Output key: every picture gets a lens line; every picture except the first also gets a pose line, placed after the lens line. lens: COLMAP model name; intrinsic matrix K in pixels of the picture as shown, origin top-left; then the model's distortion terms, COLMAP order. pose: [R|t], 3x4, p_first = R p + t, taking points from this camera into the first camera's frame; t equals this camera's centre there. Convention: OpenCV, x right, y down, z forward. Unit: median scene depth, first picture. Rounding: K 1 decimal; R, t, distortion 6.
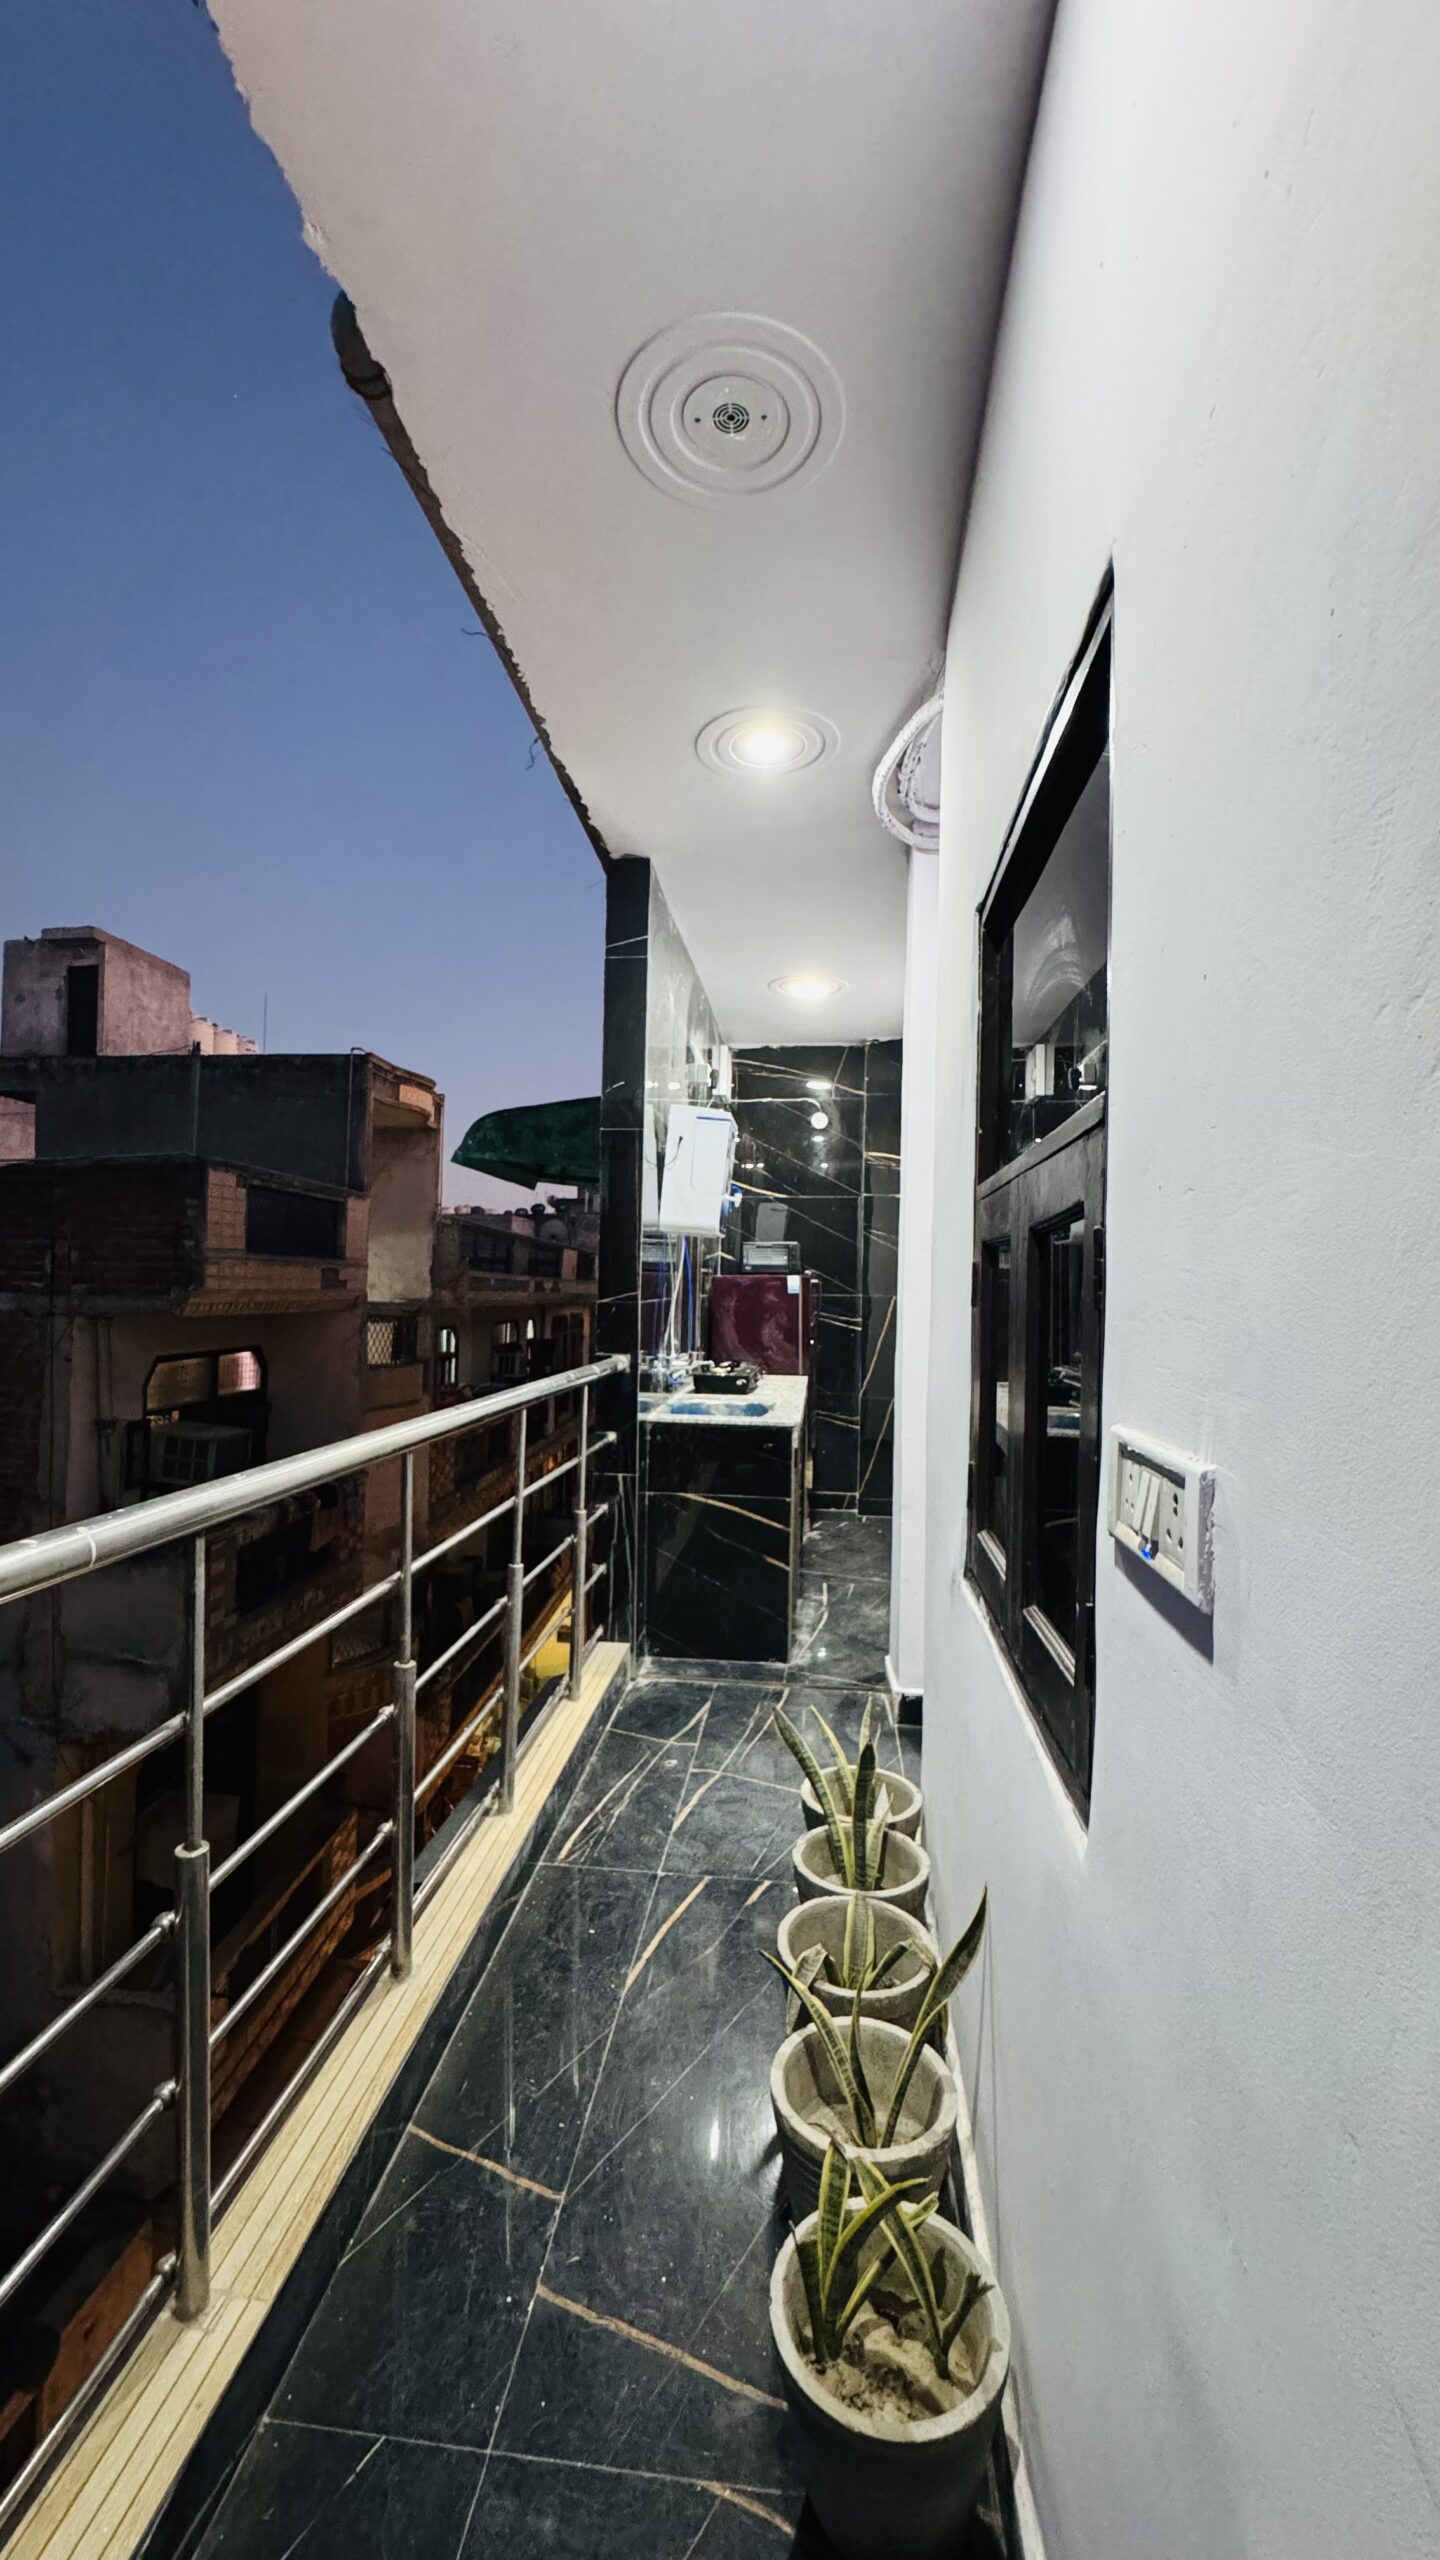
lens RADIAL K [[1027.3, 0, 716.2], [0, 1027.3, 1284.2], [0, 0, 1]] dist [0.000387, 0.000001]
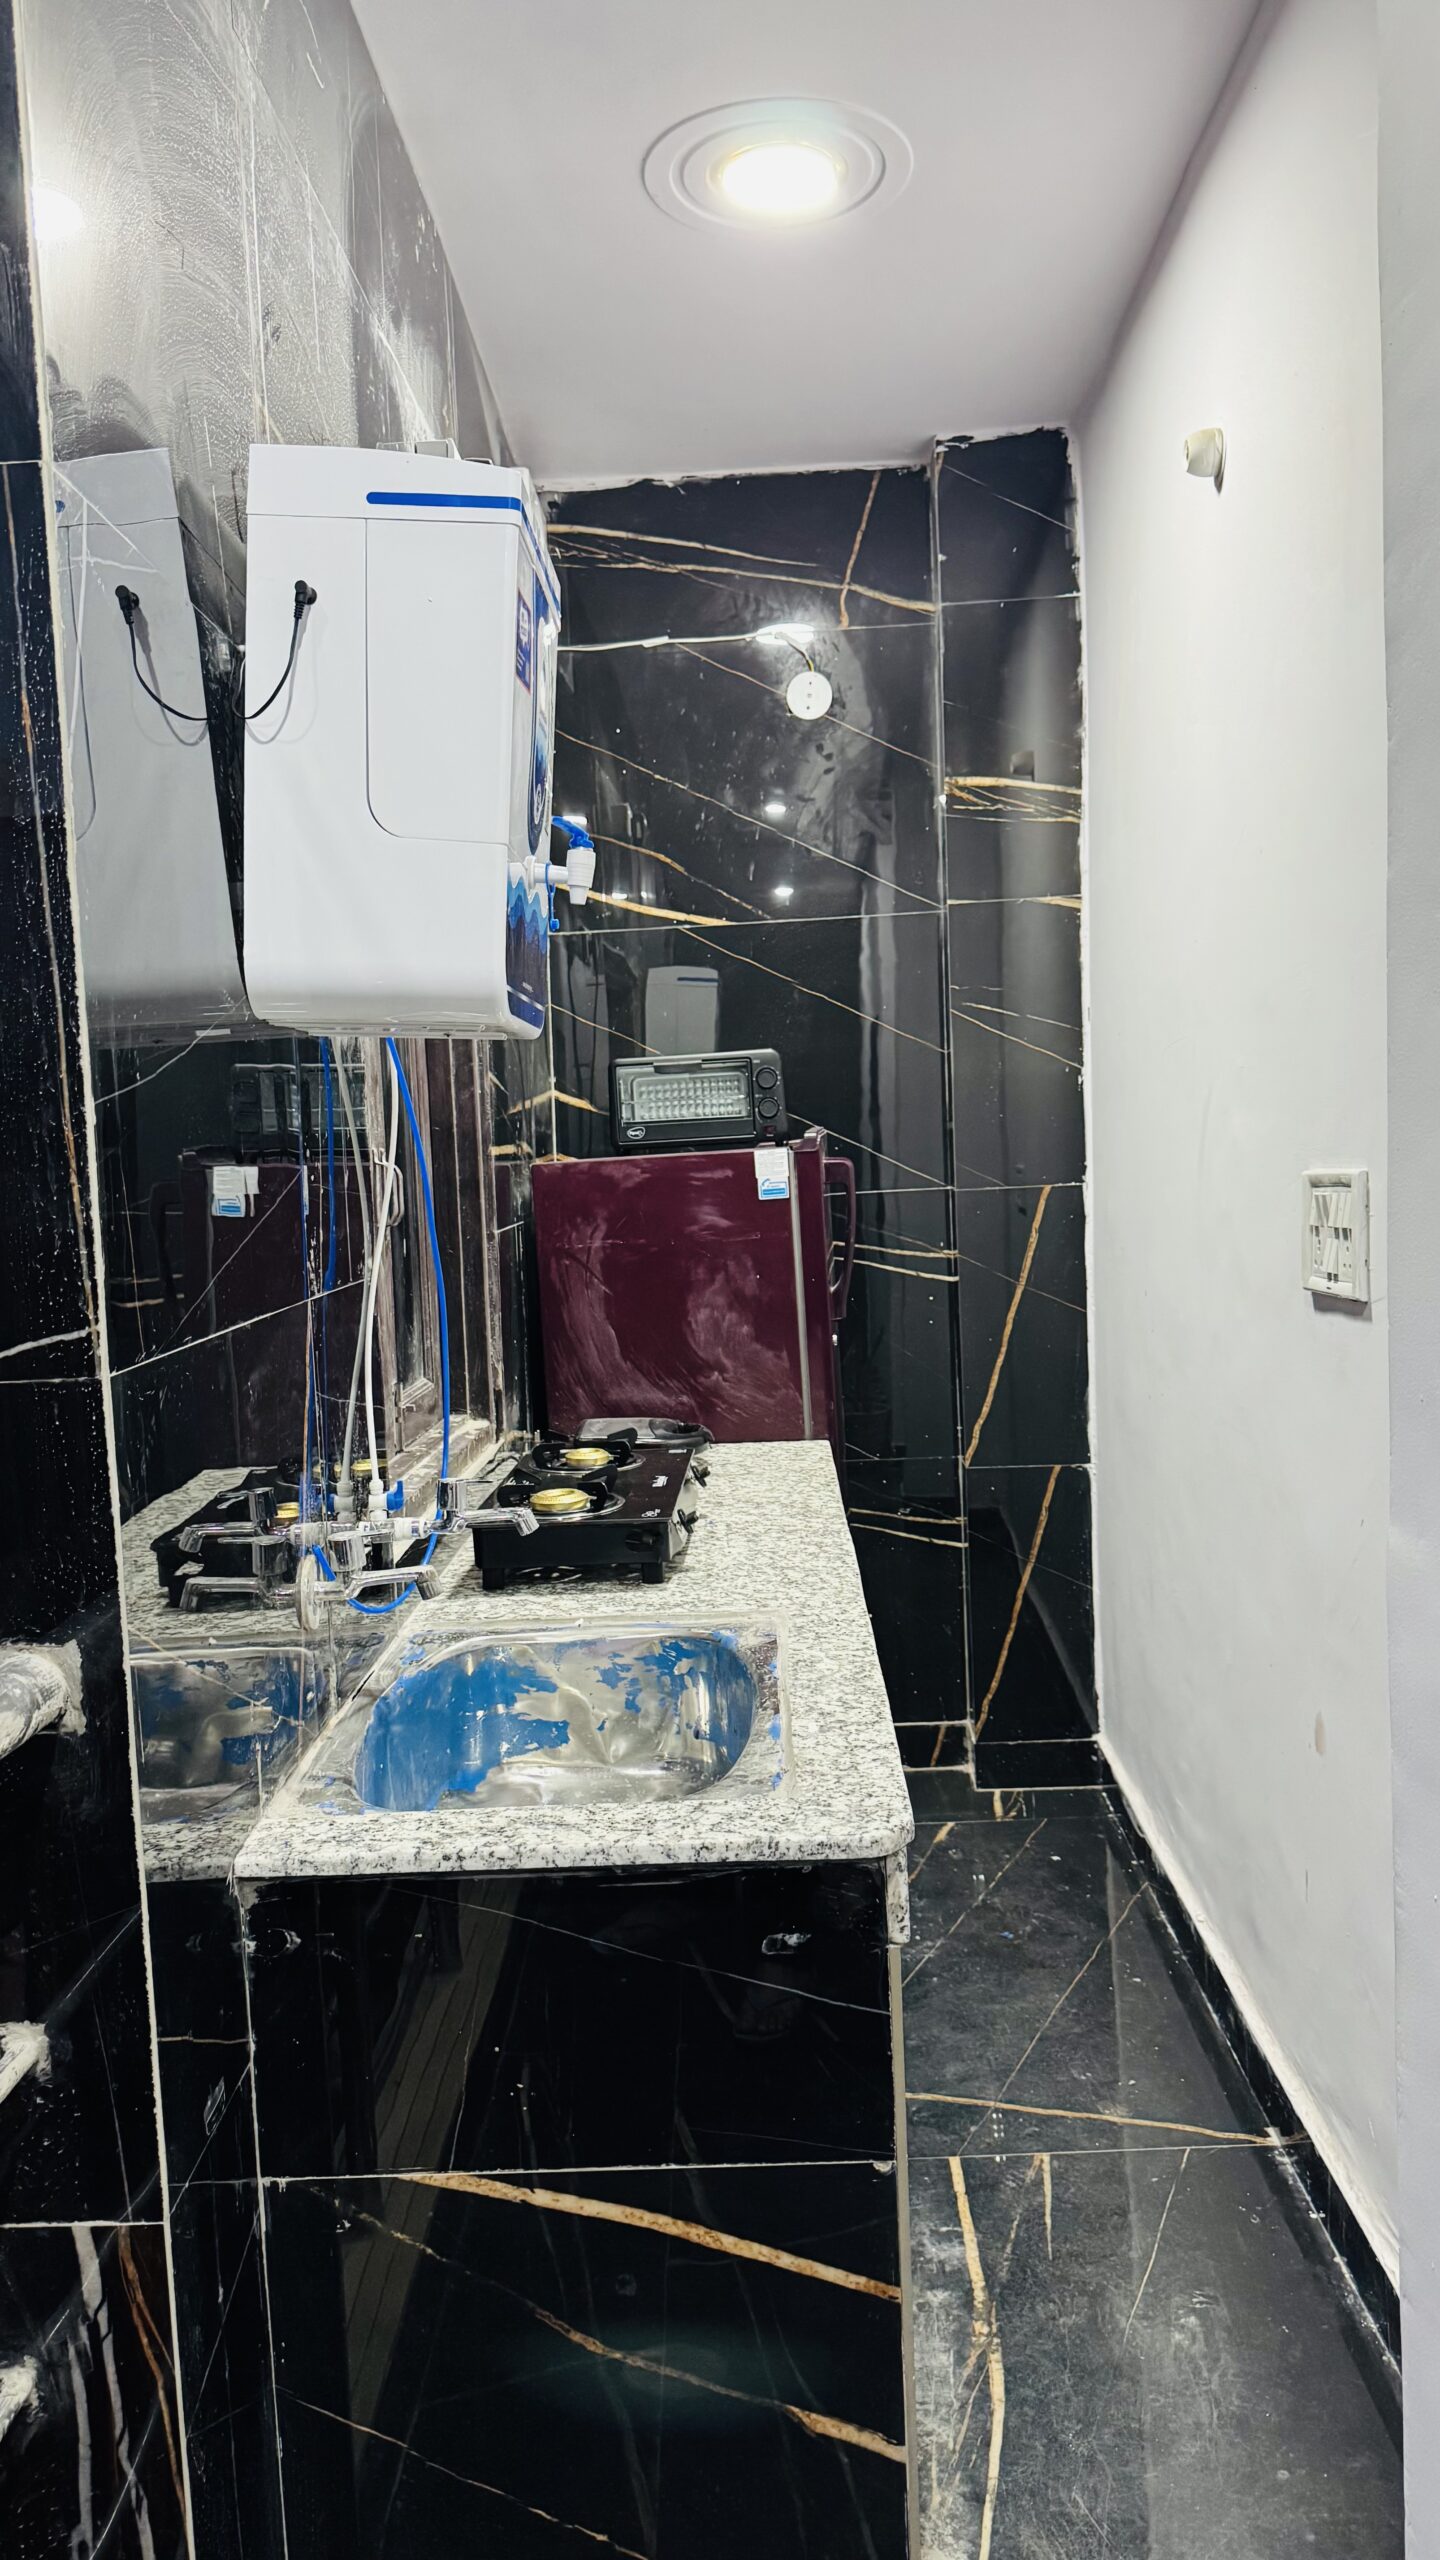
lens RADIAL K [[1767.7, 0, 724.7], [0, 1767.7, 1284.0], [0, 0, 1]] dist [0.004524, 0.000392]
pose [[0.994568, -0.069620, 0.077383, 0.012098], [0.063091, 0.994480, 0.083845, -0.013206], [-0.082793, -0.078507, 0.993470, 0.417570]]
